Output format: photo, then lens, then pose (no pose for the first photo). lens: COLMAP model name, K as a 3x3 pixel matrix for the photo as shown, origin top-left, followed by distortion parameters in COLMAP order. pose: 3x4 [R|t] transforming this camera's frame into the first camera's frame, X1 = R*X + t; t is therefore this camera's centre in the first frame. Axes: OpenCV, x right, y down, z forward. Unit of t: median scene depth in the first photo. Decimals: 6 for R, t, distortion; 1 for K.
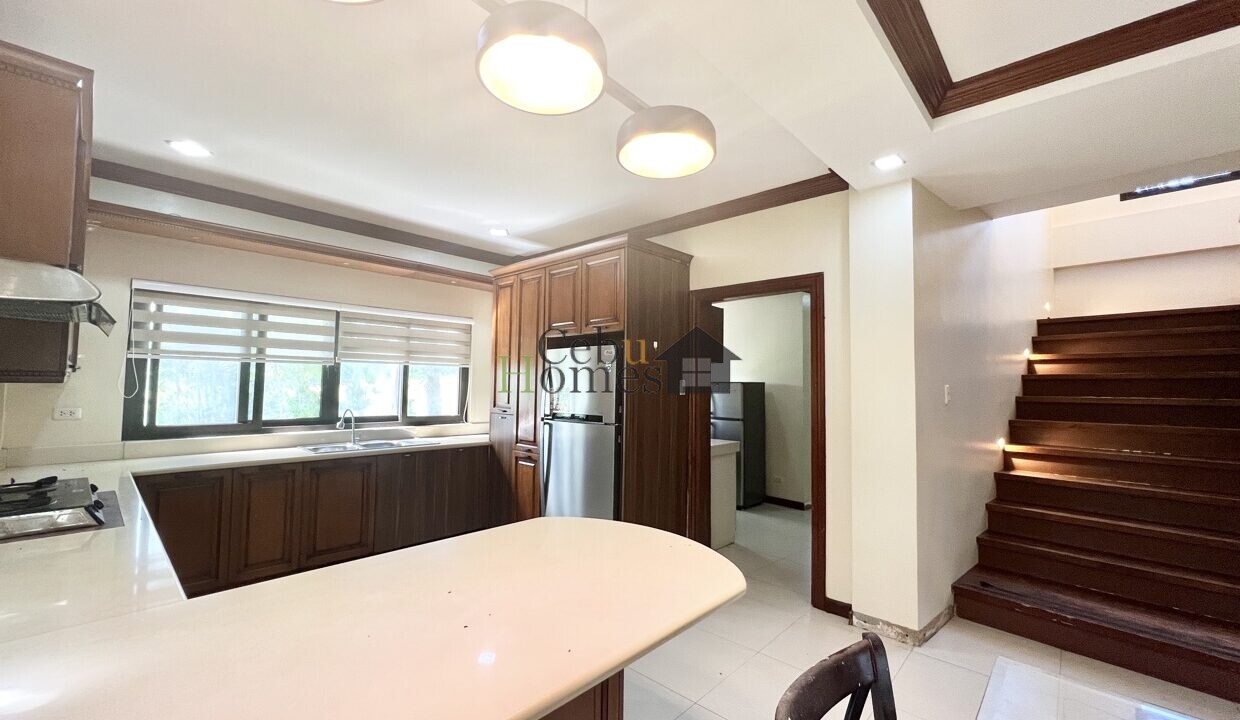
lens RADIAL K [[495.1, 0, 618.1], [0, 495.1, 361.7], [0, 0, 1]] dist [-0.002566, 0.000426]
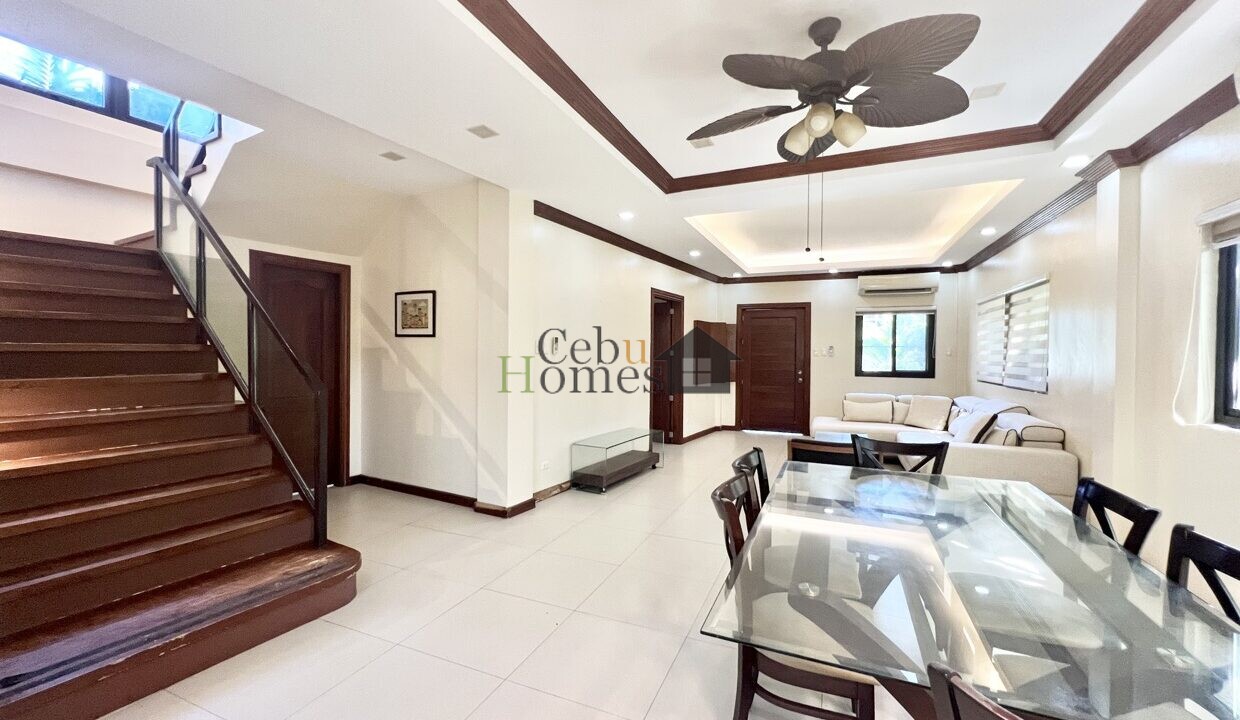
lens RADIAL K [[498.6, 0, 617.8], [0, 498.6, 360.7], [0, 0, 1]] dist [-0.001815, -0.000122]
pose [[-0.333006, -0.032594, 0.942361, 0.008492], [-0.053250, 0.998458, 0.015717, 0.042078], [-0.941420, -0.044946, -0.334228, 0.454798]]
